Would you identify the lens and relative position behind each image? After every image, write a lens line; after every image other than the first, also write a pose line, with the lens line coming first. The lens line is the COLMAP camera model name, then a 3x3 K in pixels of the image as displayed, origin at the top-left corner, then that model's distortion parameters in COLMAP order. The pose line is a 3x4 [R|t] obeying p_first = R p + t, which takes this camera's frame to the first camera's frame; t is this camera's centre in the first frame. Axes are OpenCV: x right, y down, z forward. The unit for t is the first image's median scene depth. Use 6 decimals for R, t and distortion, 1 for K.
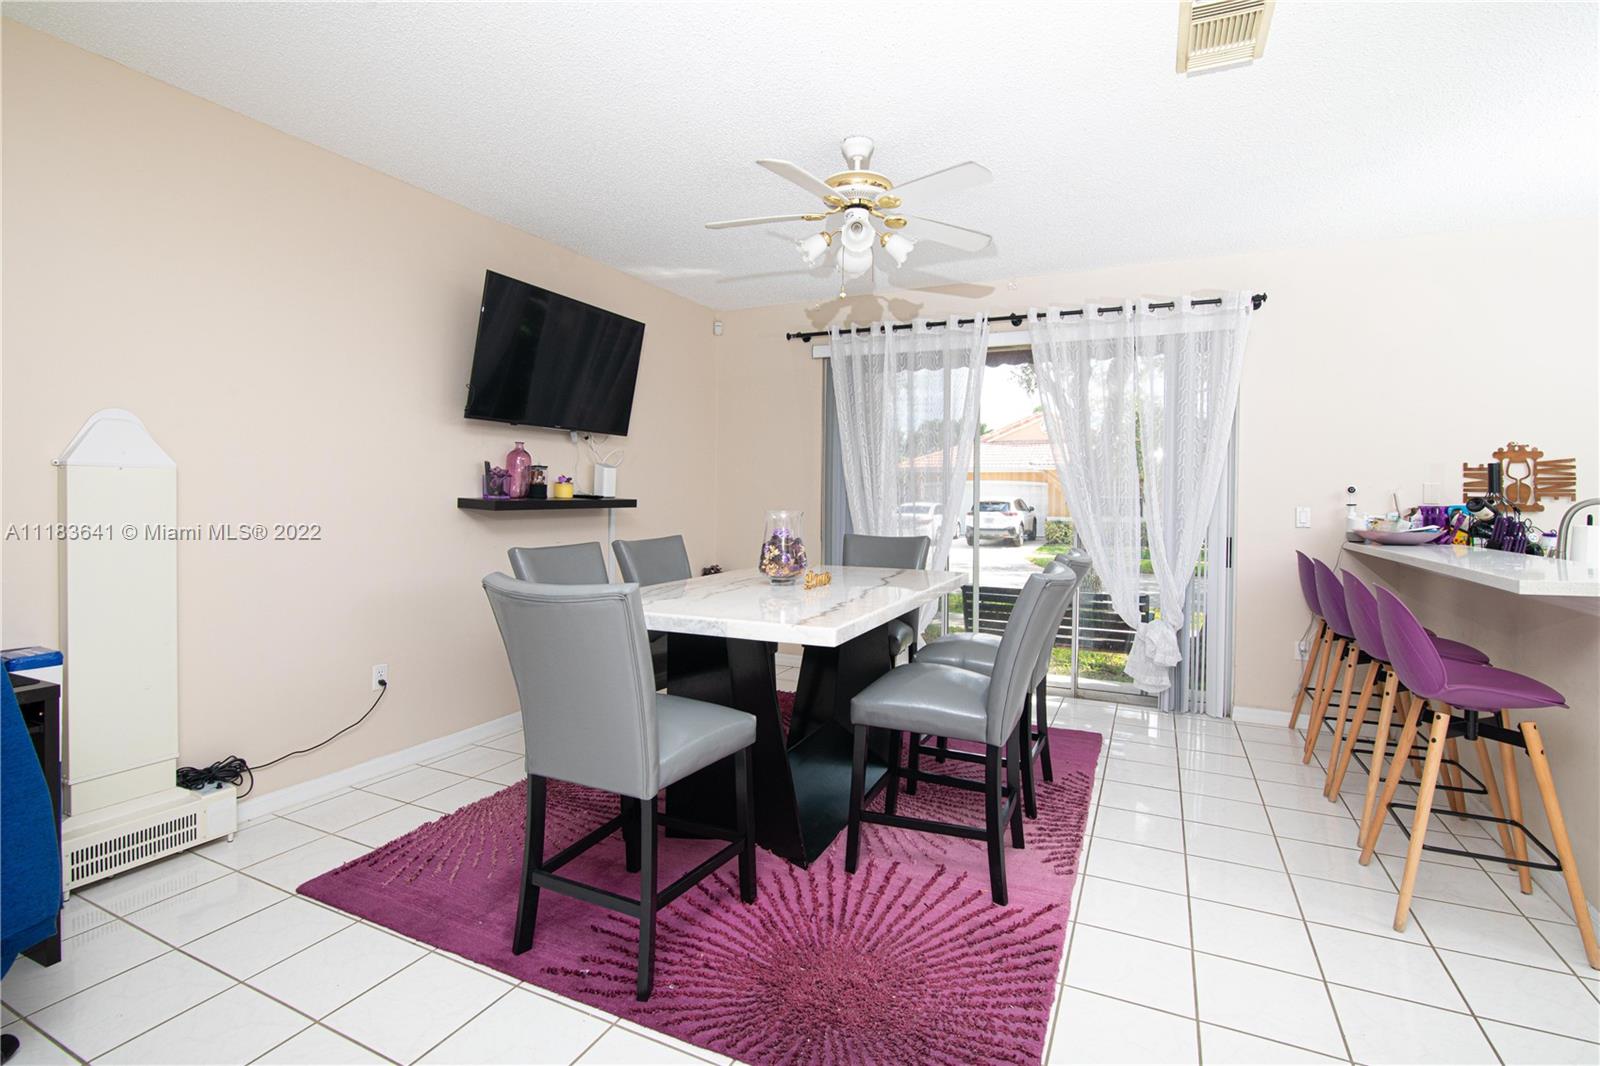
lens RADIAL K [[737.6, 0, 797.5], [0, 737.6, 519.7], [0, 0, 1]] dist [-0.015494, 0.002358]
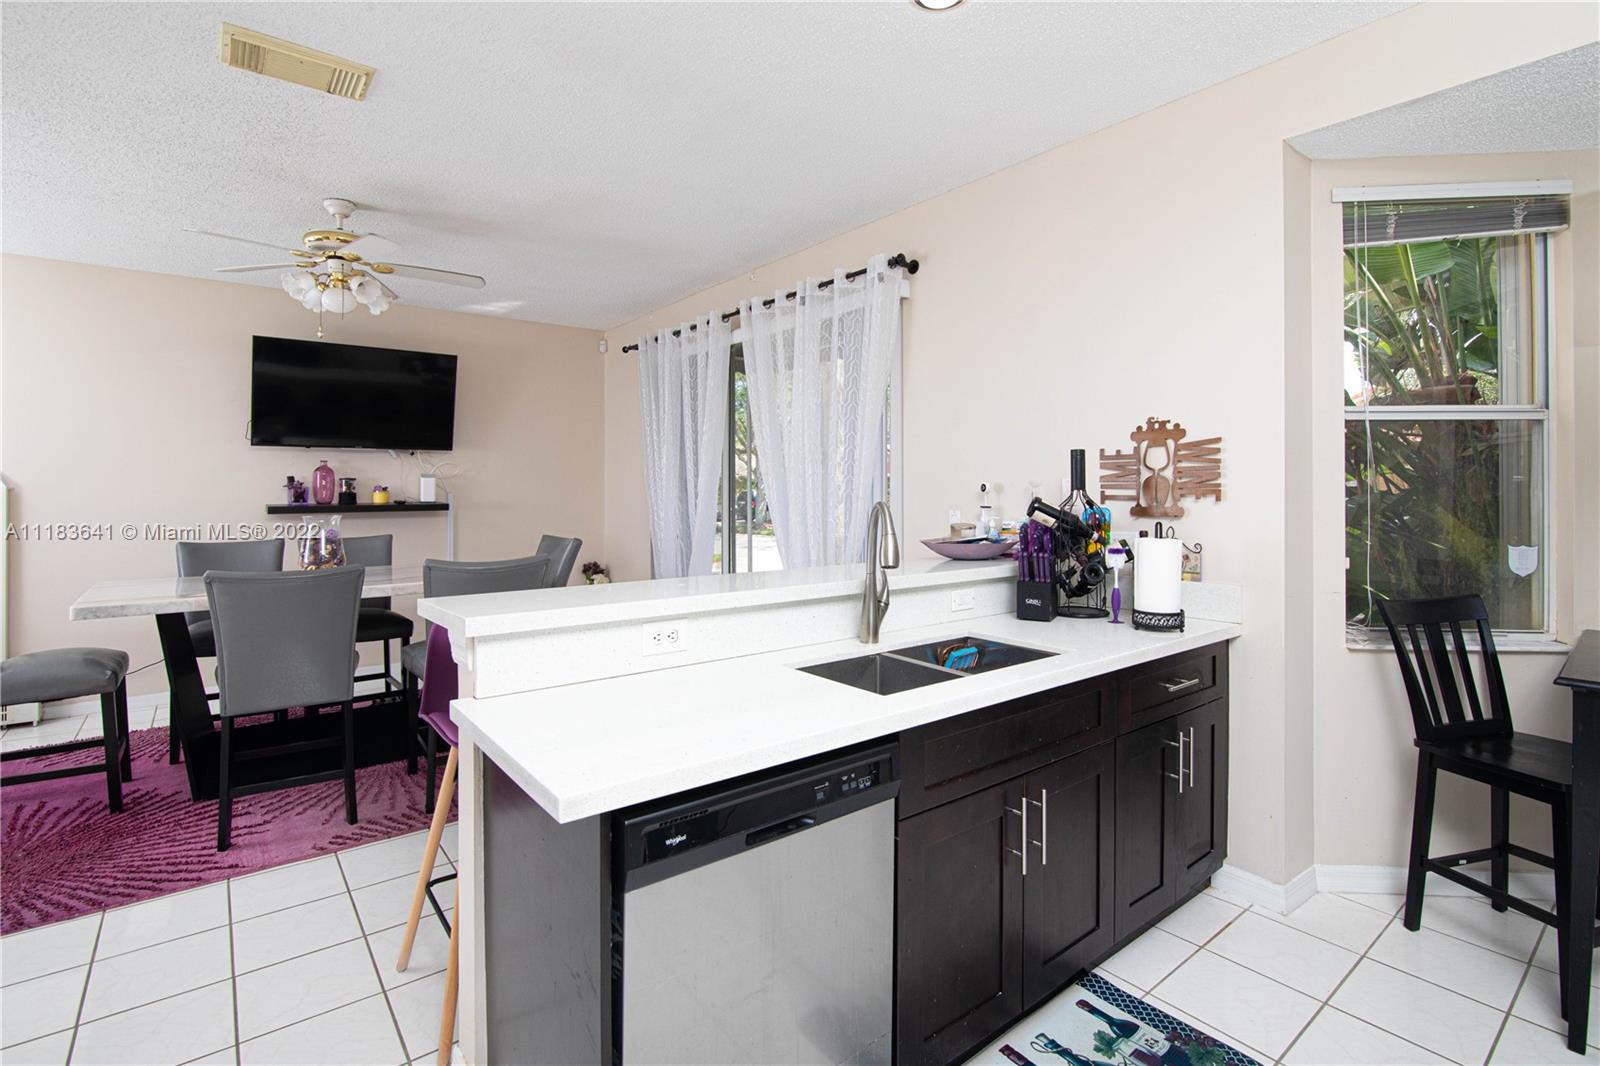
lens RADIAL K [[737.6, 0, 777.3], [0, 737.6, 502.4], [0, 0, 1]] dist [-0.015494, 0.002358]
pose [[0.896036, -0.005717, -0.443944, 0.964905], [-0.002664, 0.999830, -0.018251, -0.010883], [0.443973, 0.017536, 0.895869, 0.209423]]
